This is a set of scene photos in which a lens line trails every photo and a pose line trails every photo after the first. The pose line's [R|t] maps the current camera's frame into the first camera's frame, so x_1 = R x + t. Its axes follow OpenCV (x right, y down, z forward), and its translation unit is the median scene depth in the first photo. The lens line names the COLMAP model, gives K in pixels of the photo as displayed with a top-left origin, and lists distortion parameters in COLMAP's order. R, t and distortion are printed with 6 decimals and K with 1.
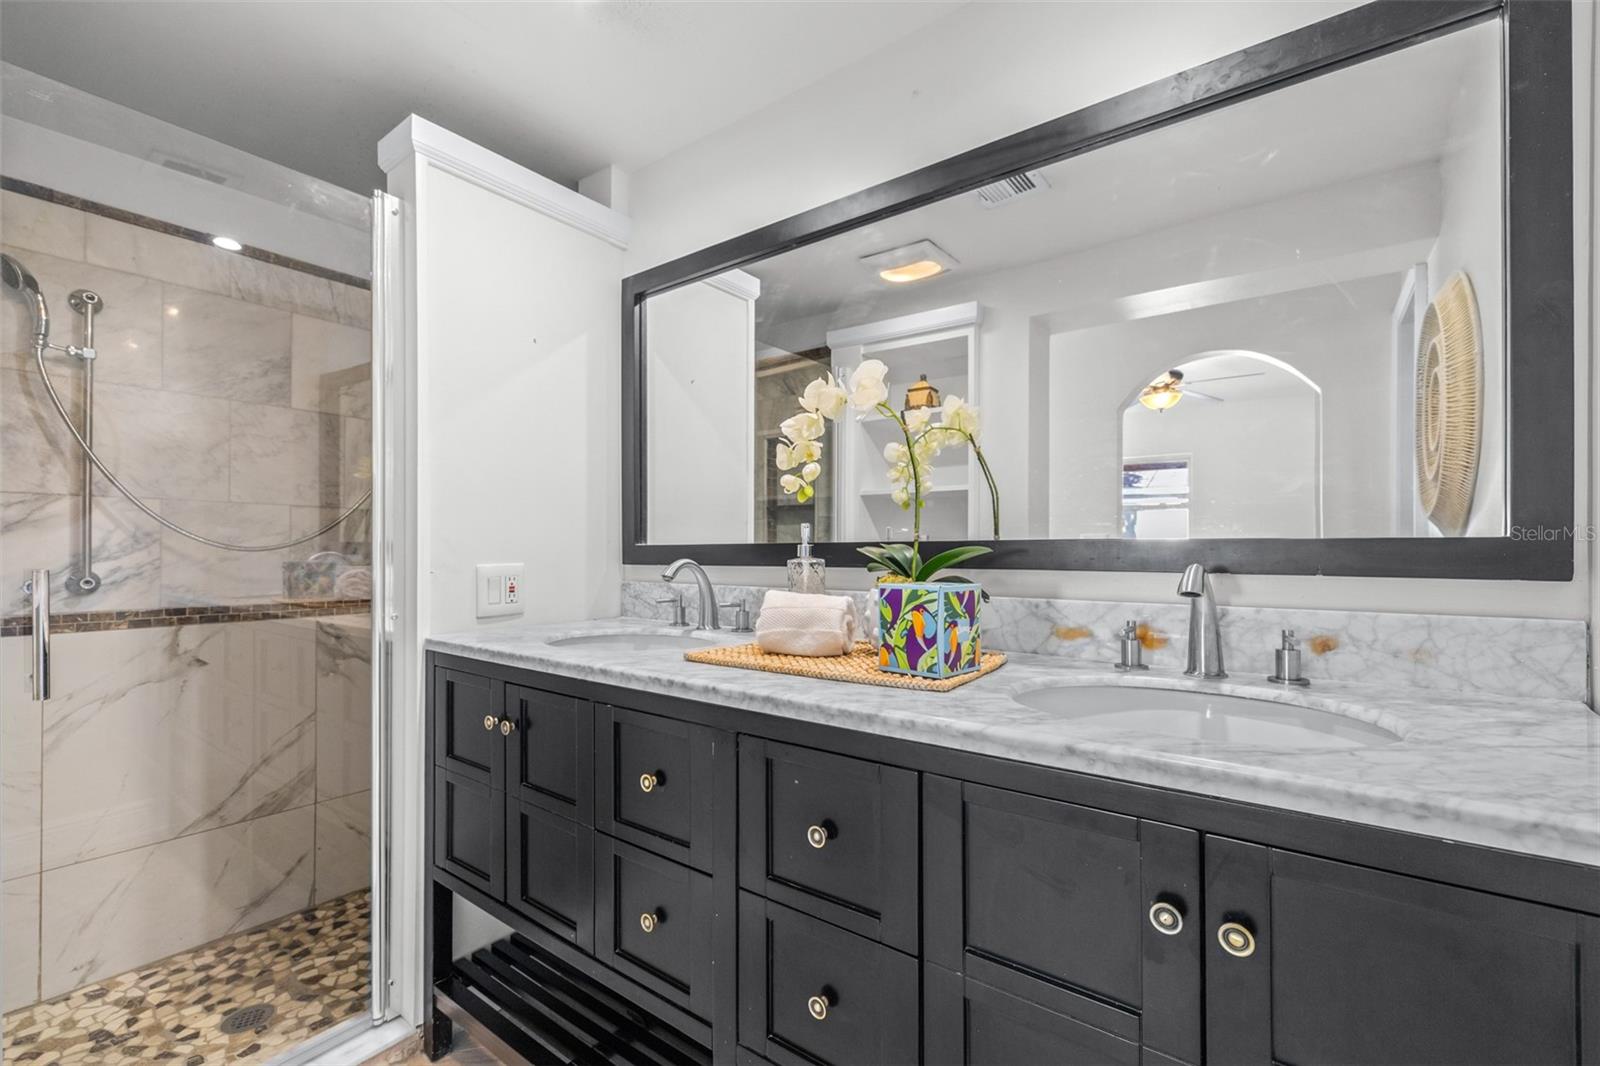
lens RADIAL K [[689.0, 0, 798.7], [0, 689.0, 555.4], [0, 0, 1]] dist [-0.003499, 0.000351]
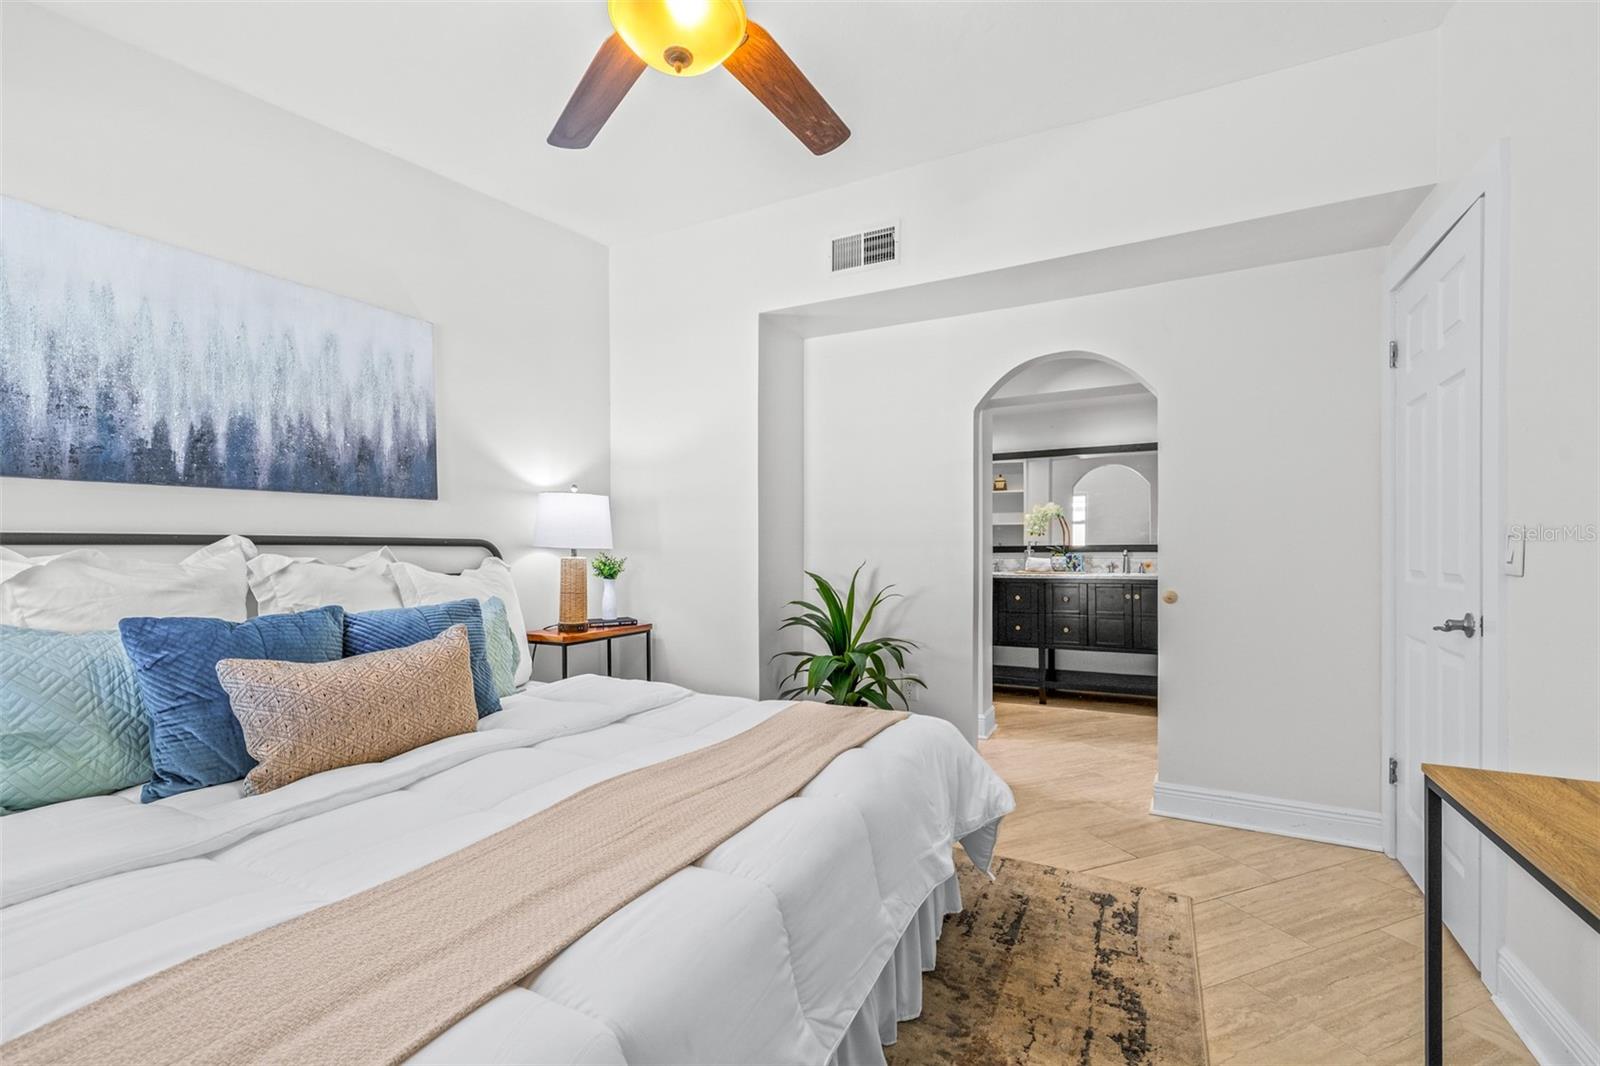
lens RADIAL K [[683.3, 0, 798.2], [0, 683.3, 547.1], [0, 0, 1]] dist [-0.002312, -0.000039]
pose [[0.987168, -0.002305, 0.159670, -2.018131], [0.004402, 0.999909, -0.012784, 0.034213], [-0.159626, 0.013323, 0.987088, -2.777628]]
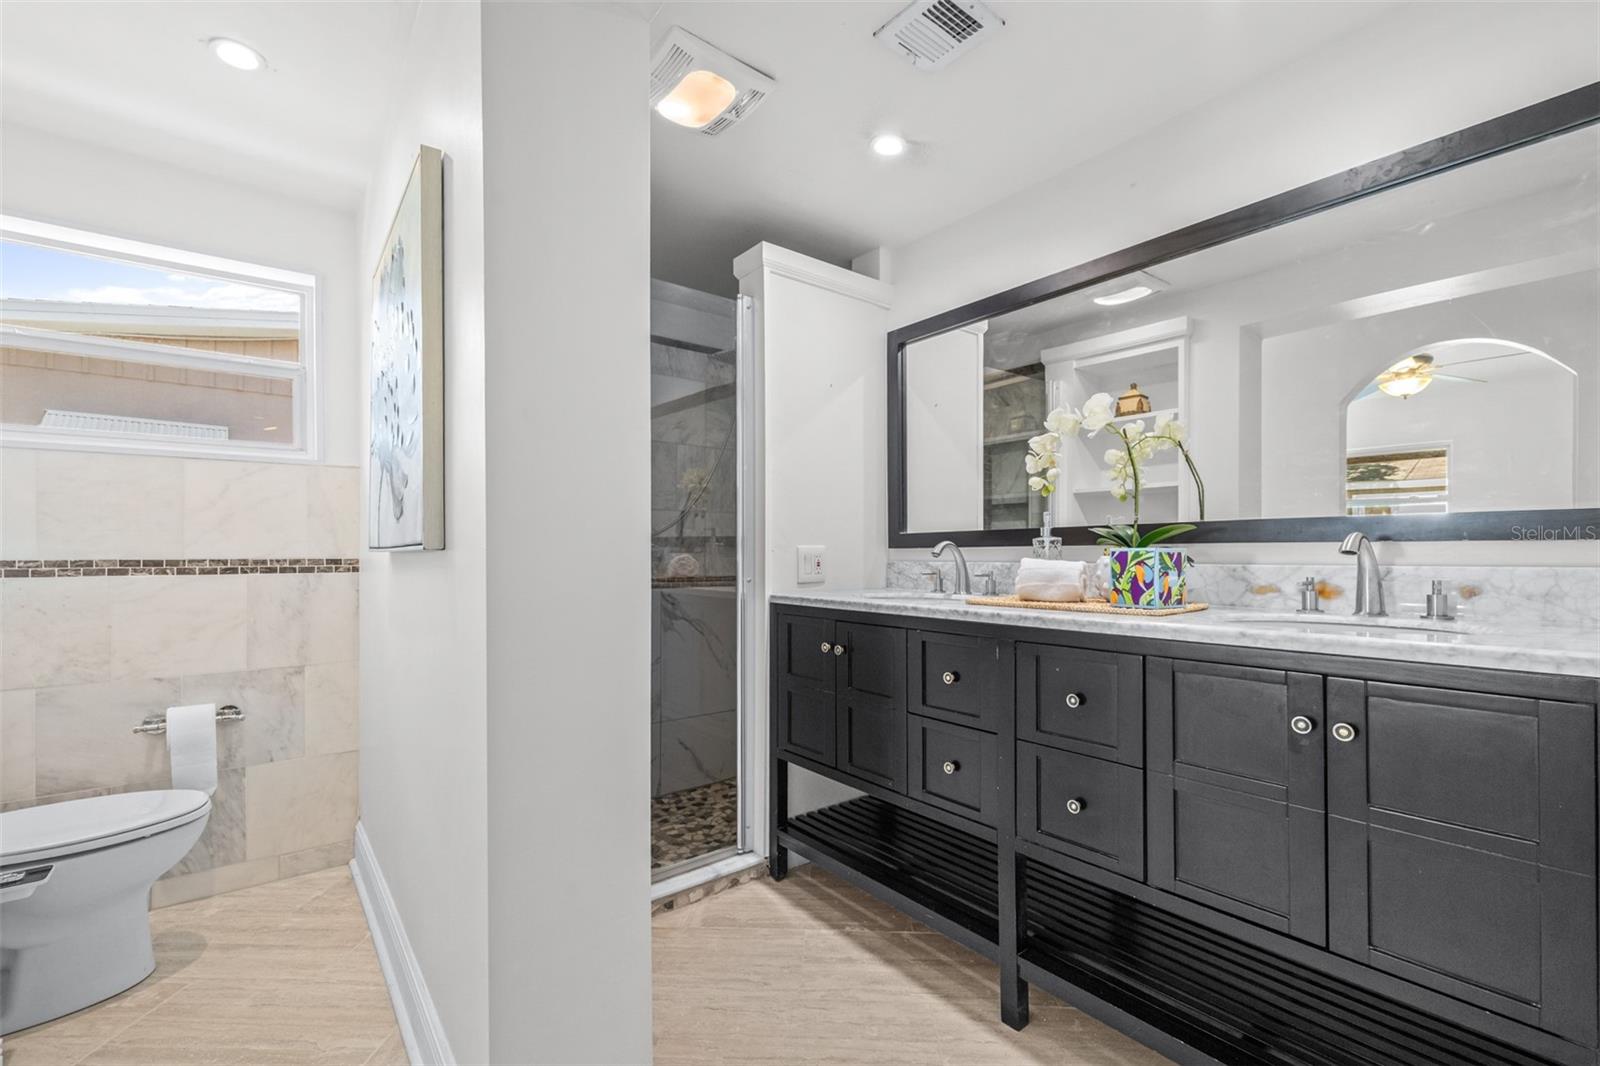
lens RADIAL K [[695.7, 0, 797.7], [0, 695.7, 556.0], [0, 0, 1]] dist [-0.000397, -0.000349]
pose [[0.965928, 0.000112, -0.258809, -0.116956], [-0.001827, 0.999978, -0.006386, 0.054161], [0.258803, 0.006641, 0.965907, -0.497887]]
